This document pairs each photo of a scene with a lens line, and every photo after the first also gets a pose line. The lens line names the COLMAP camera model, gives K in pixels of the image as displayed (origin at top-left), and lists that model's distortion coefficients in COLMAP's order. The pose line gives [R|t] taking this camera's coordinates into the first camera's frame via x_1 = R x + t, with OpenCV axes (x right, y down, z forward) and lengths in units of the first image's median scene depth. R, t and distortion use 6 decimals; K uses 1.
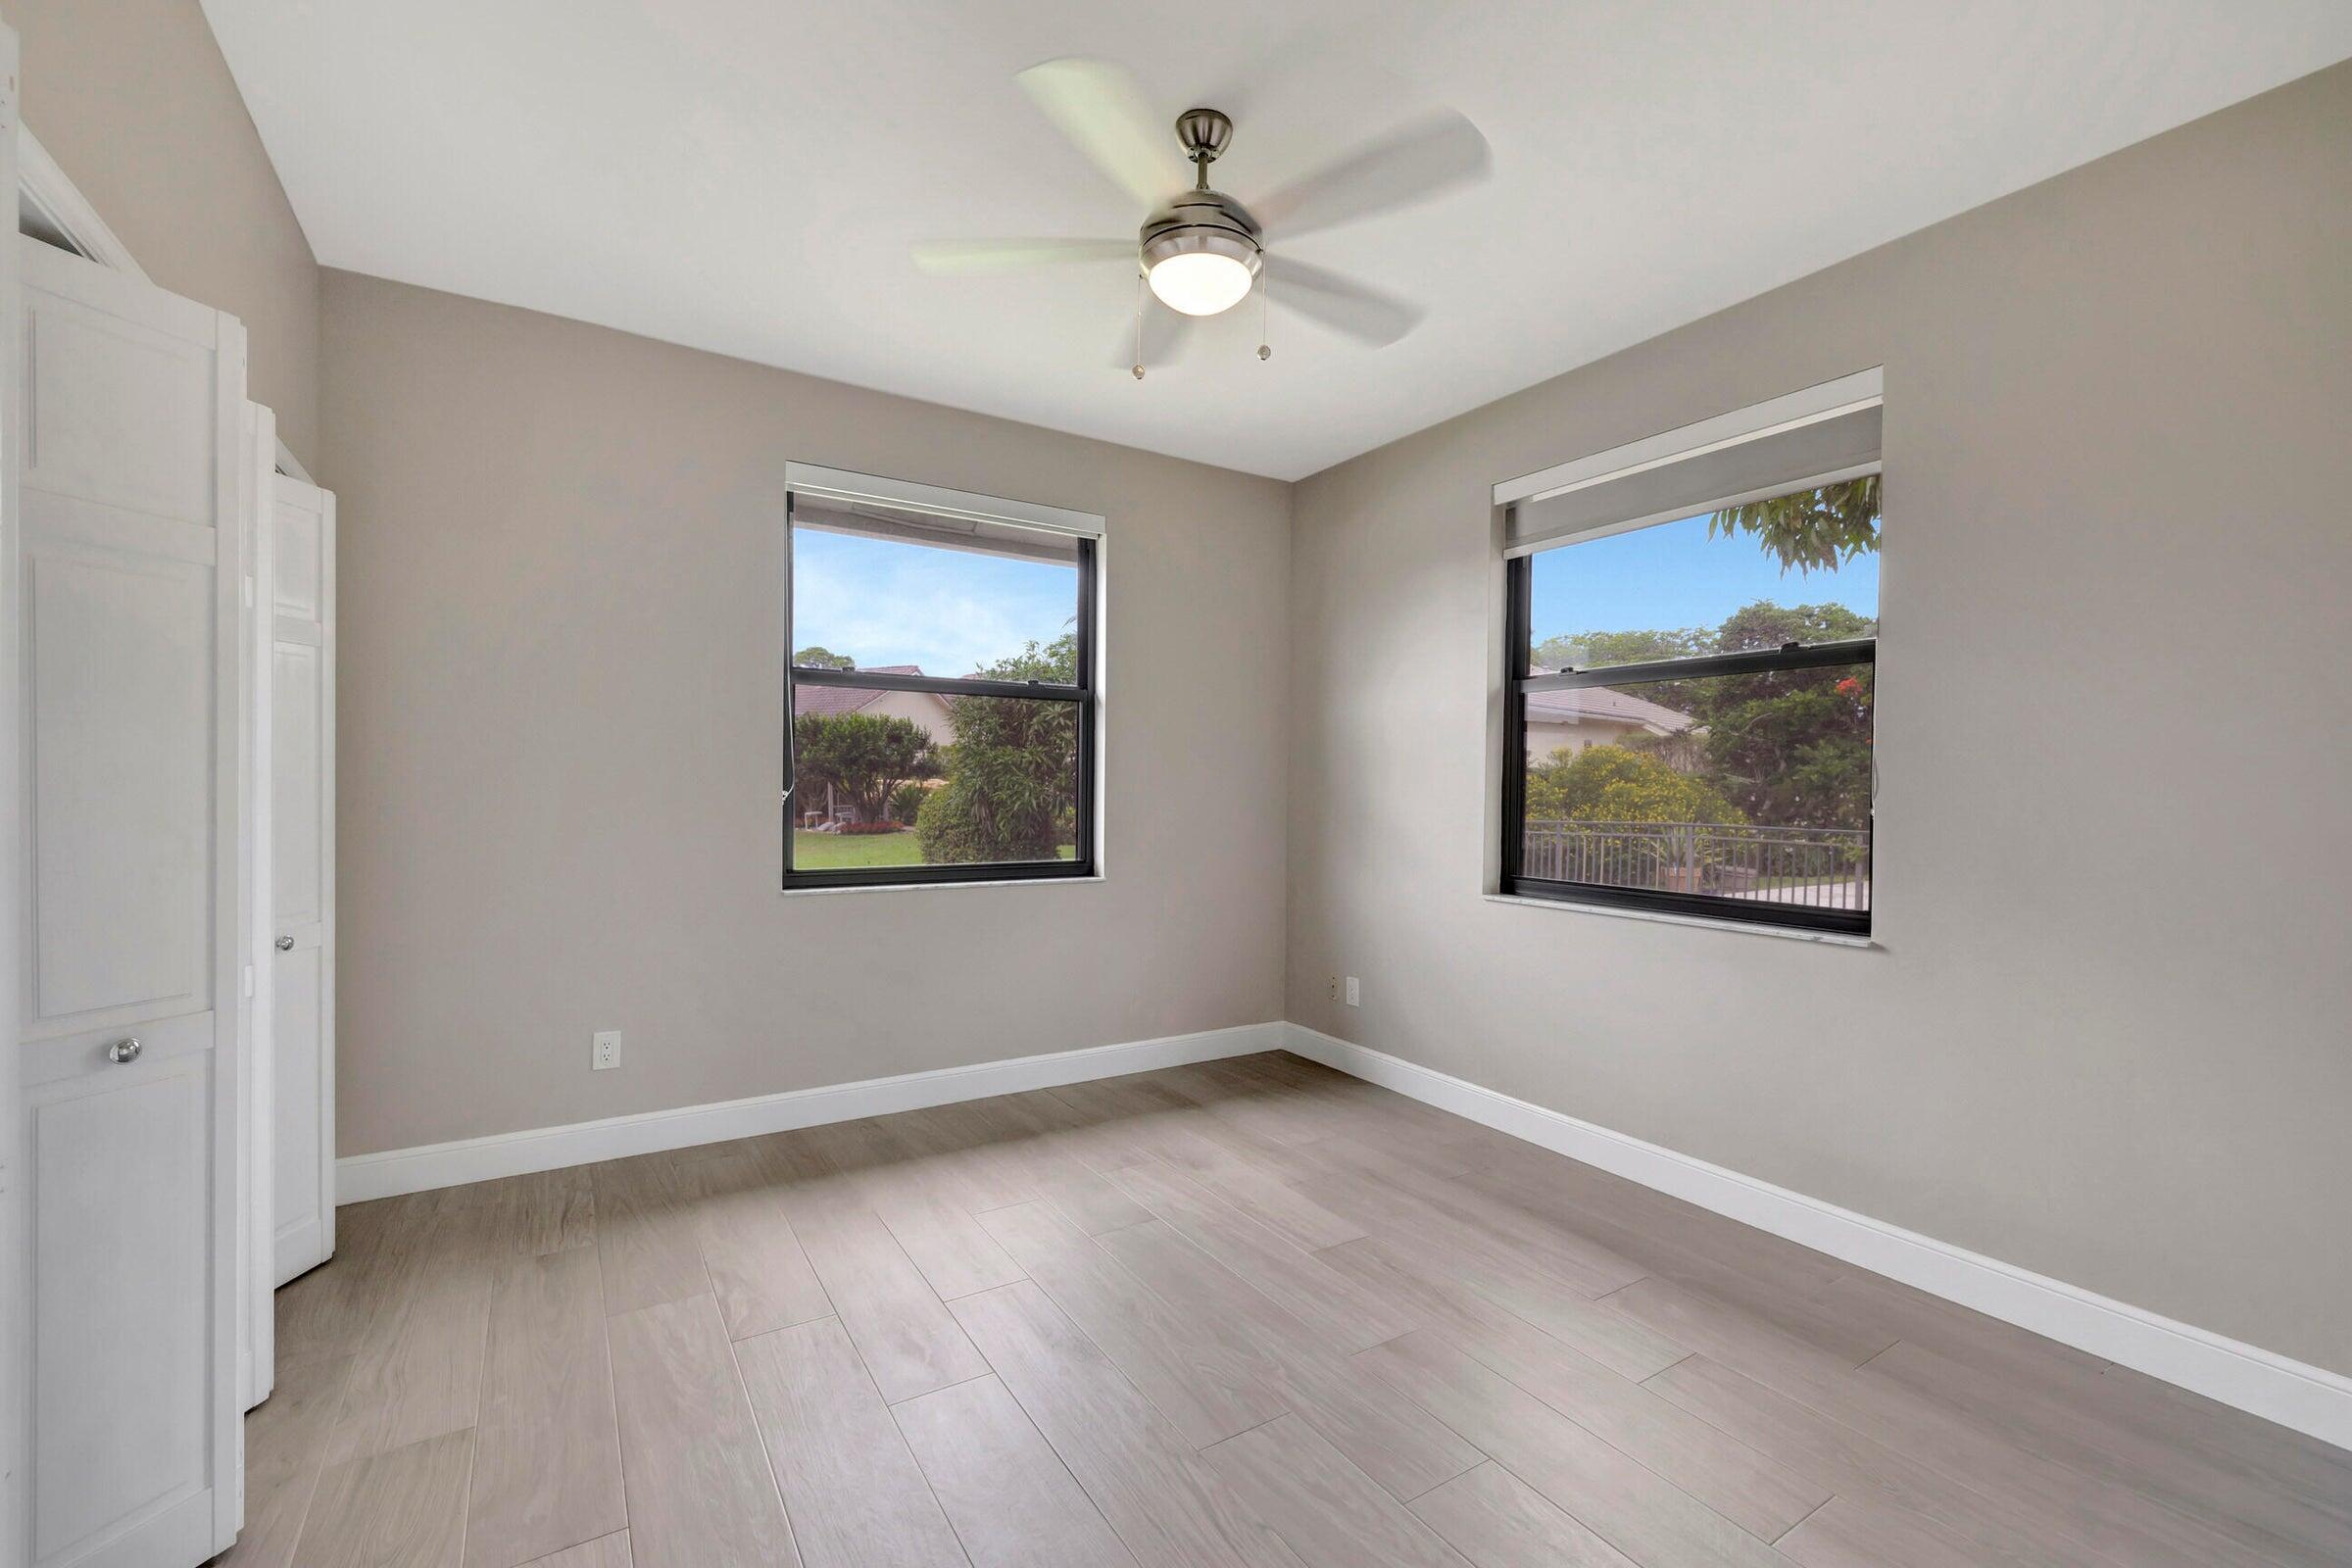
lens RADIAL K [[986.2, 0, 1172.8], [0, 986.2, 787.7], [0, 0, 1]] dist [-0.000926, 0.000027]
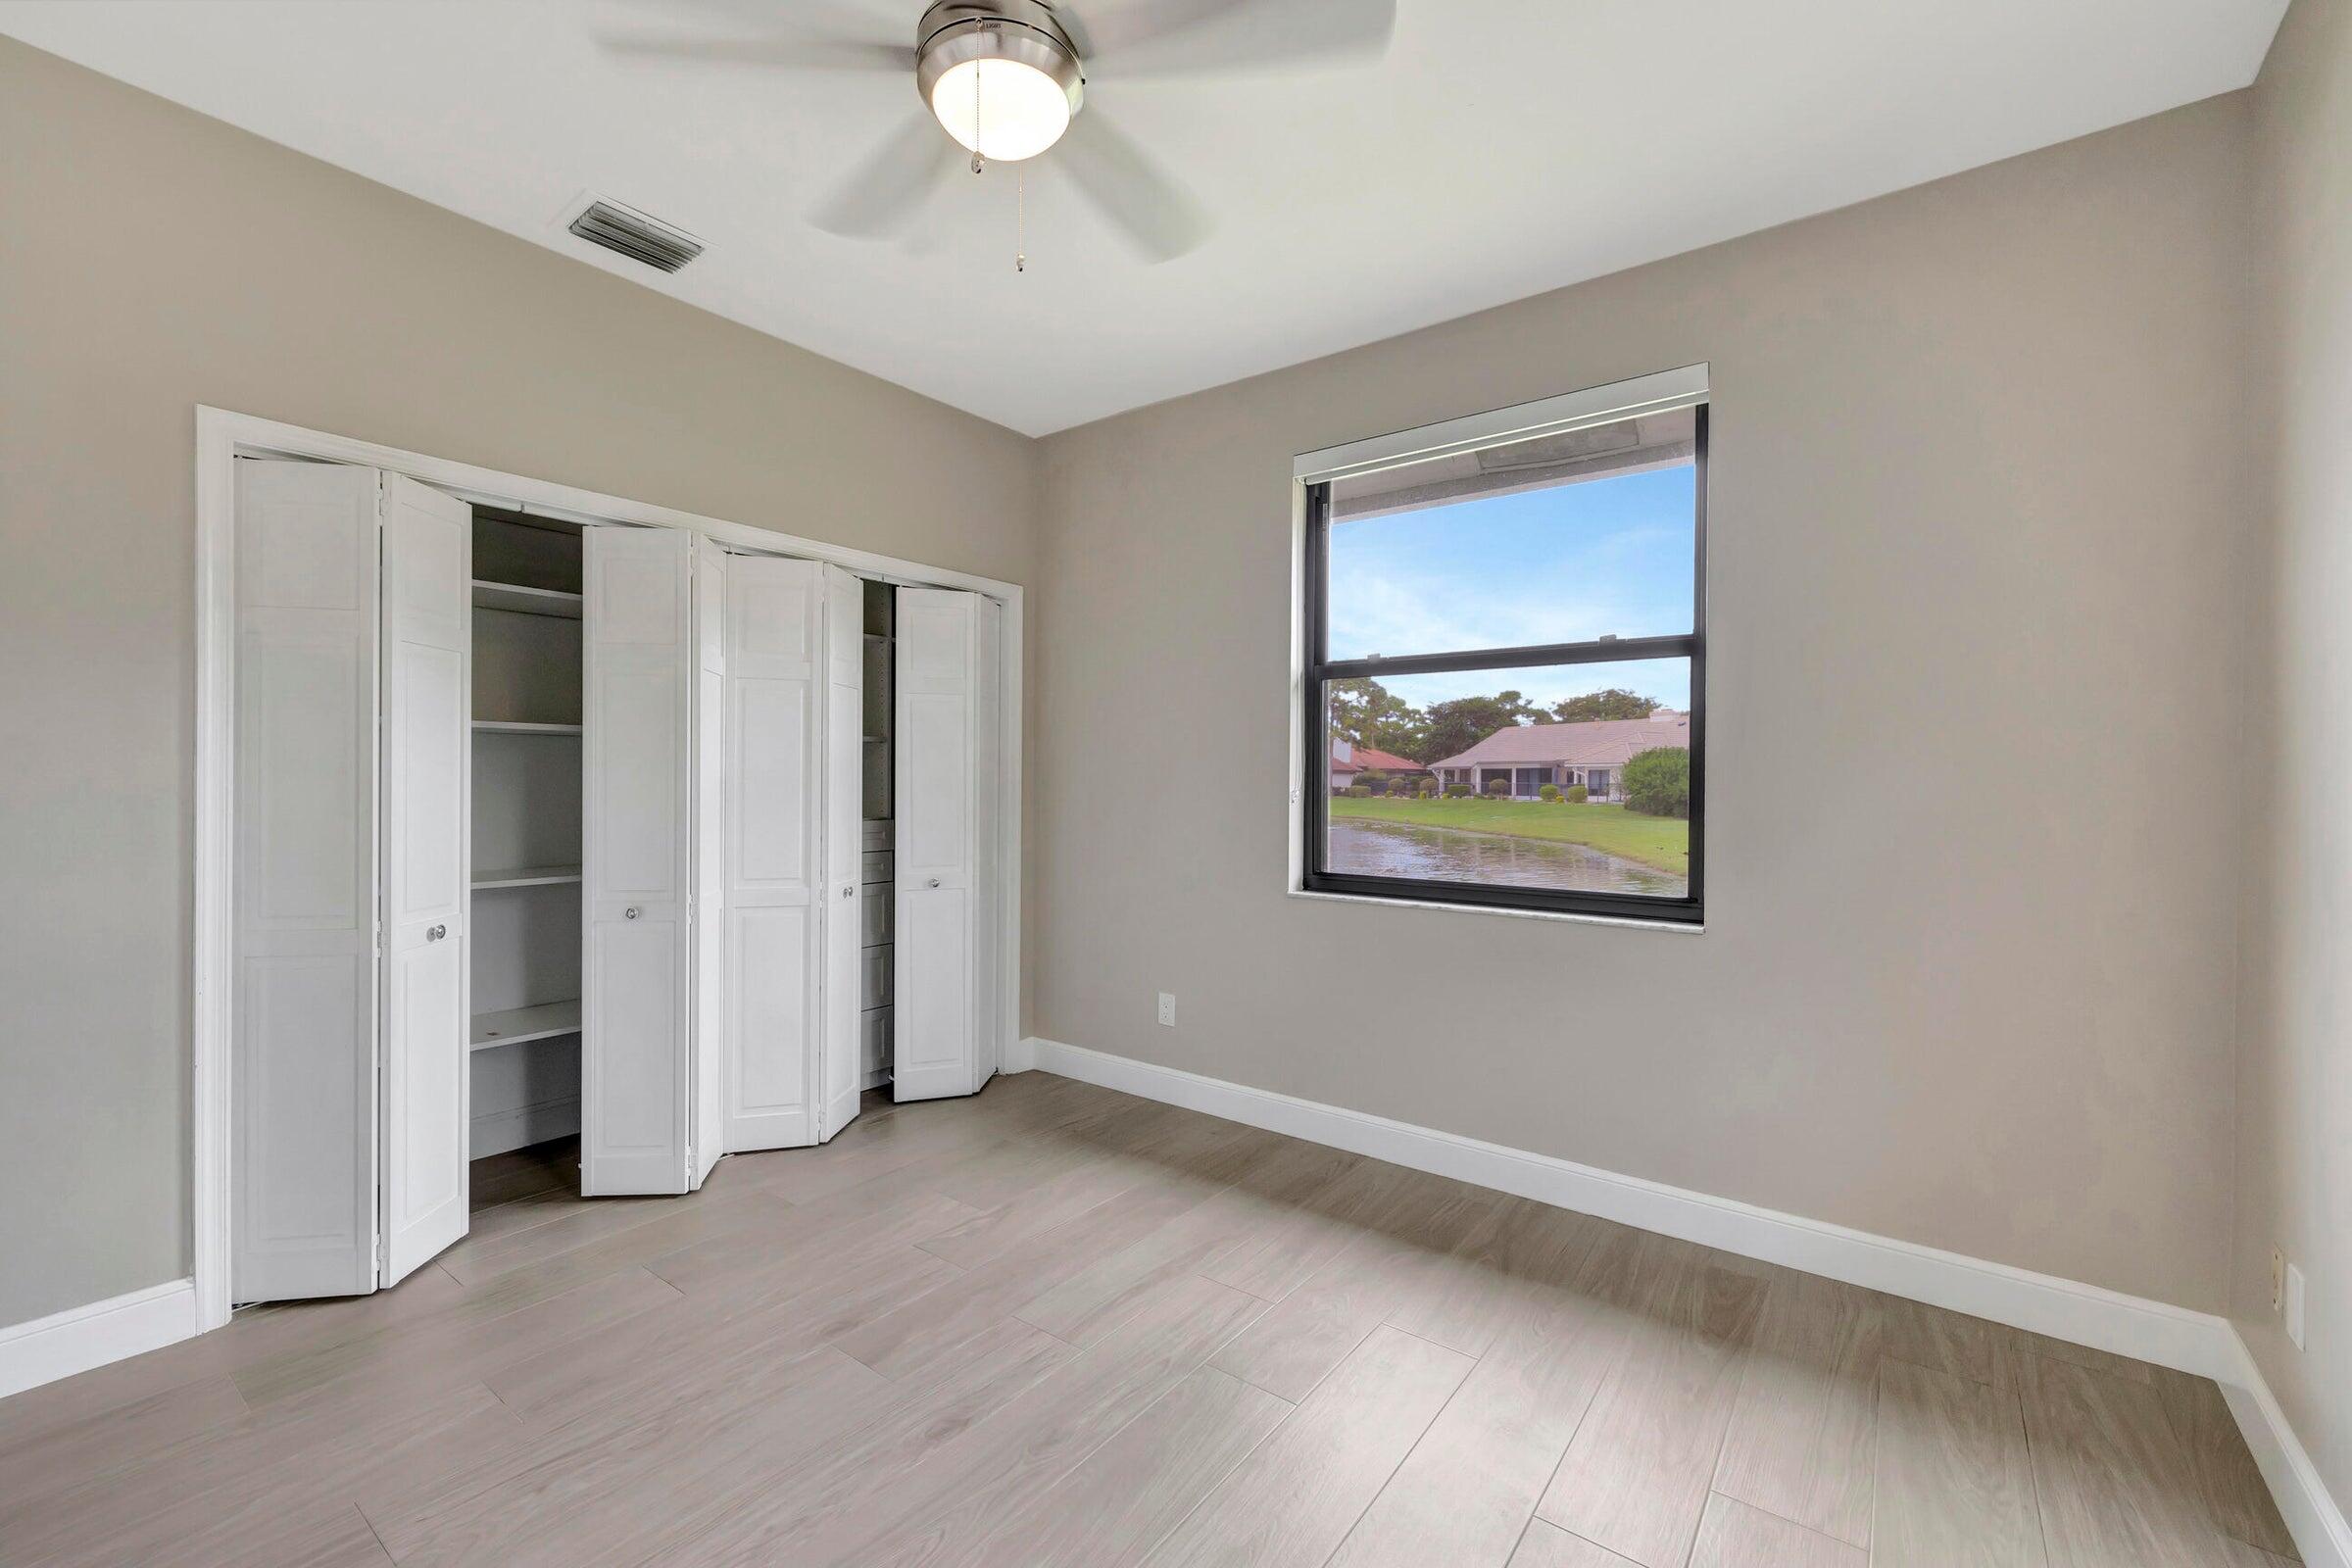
lens RADIAL K [[986.2, 0, 1172.8], [0, 986.2, 787.7], [0, 0, 1]] dist [-0.000926, 0.000027]
pose [[0.340661, -0.000051, -0.940186, 0.472394], [-0.003084, 0.999995, -0.001172, 0.001166], [0.940181, 0.003299, 0.340659, 0.525472]]
